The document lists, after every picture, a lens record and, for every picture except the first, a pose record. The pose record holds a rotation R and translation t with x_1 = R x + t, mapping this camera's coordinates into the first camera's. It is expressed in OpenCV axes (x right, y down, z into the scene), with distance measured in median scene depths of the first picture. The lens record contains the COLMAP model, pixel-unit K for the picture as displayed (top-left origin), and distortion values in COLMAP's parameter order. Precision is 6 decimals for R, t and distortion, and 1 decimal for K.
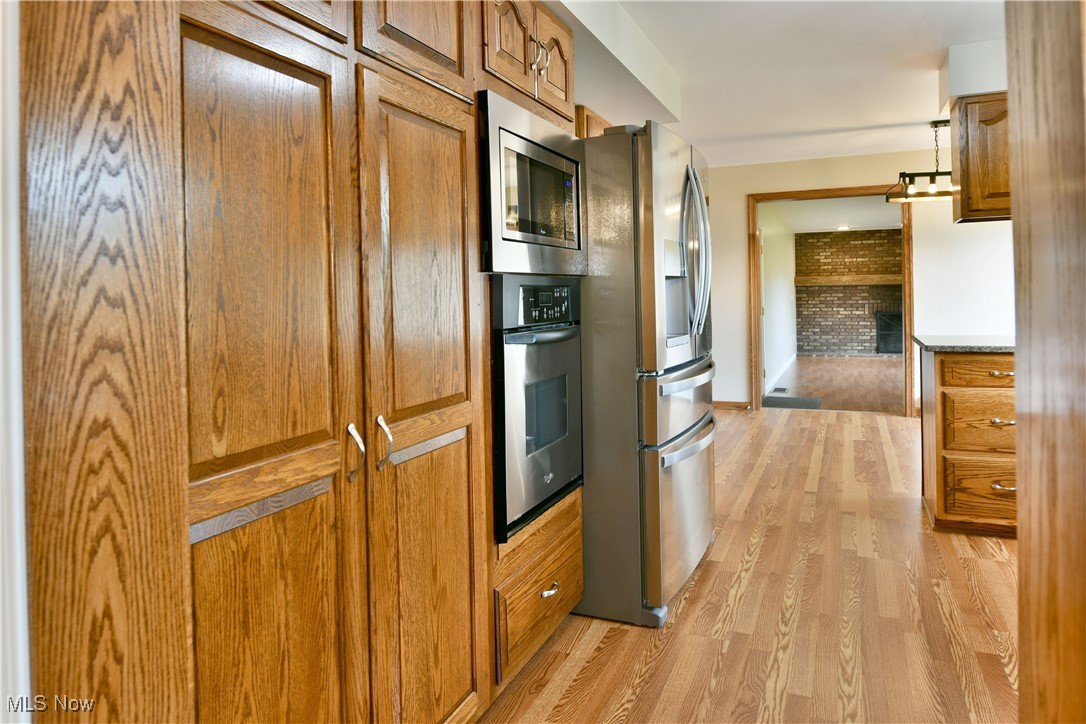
lens RADIAL K [[689.3, 0, 544.7], [0, 689.3, 291.9], [0, 0, 1]] dist [-0.003369, 0.000102]
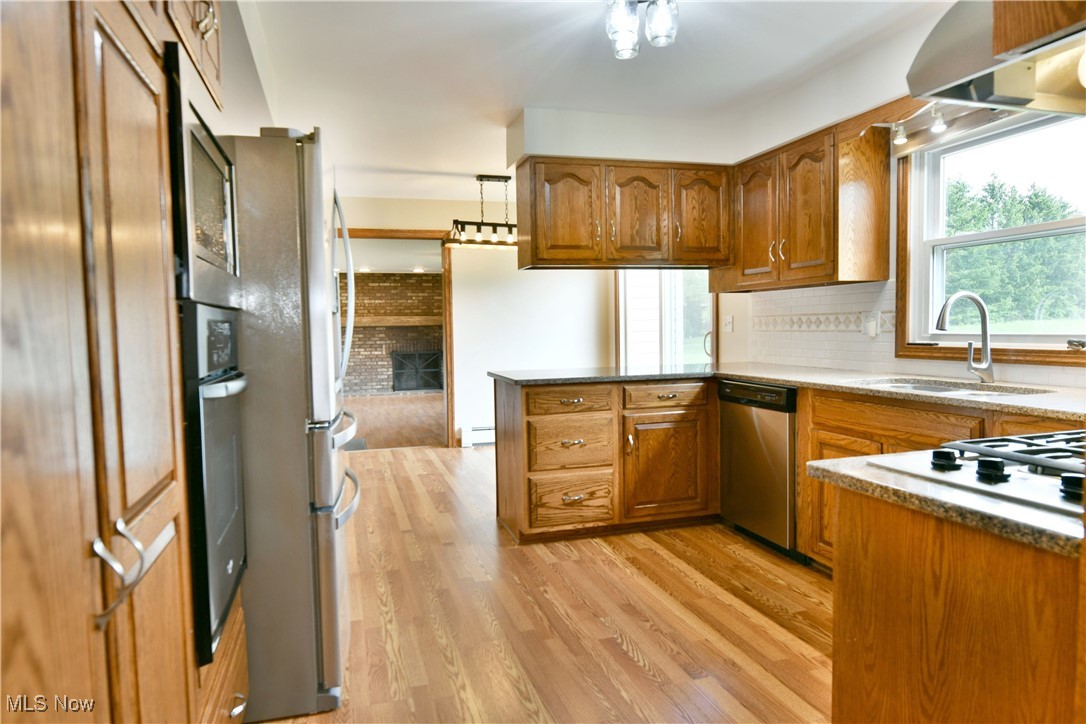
lens RADIAL K [[710.4, 0, 523.2], [0, 710.4, 364.2], [0, 0, 1]] dist [-0.031119, 0.001589]
pose [[0.779575, -0.028887, 0.625642, -0.144148], [0.001897, 0.999040, 0.043764, 0.003489], [-0.626305, -0.032931, 0.778882, 0.113043]]
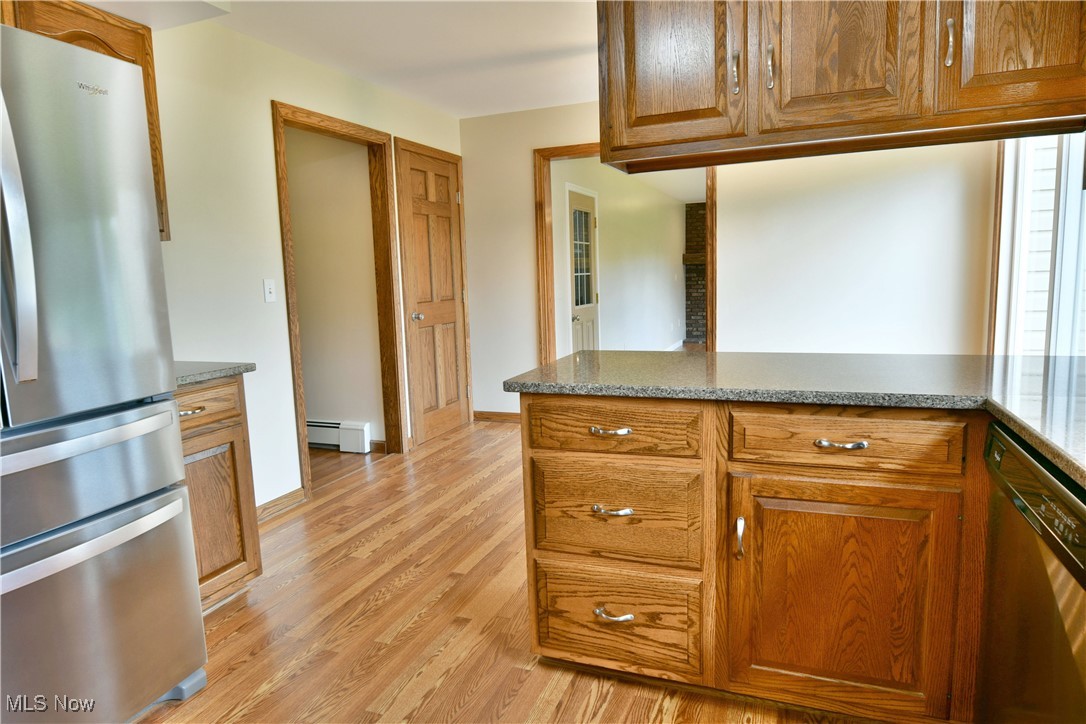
lens RADIAL K [[660.3, 0, 569.9], [0, 660.3, 363.4], [0, 0, 1]] dist [-0.020414, -0.001453]
pose [[0.999525, -0.016780, 0.025845, 0.600681], [0.012949, 0.989805, 0.141841, -0.016183], [-0.027961, -0.141439, 0.989552, 0.446288]]
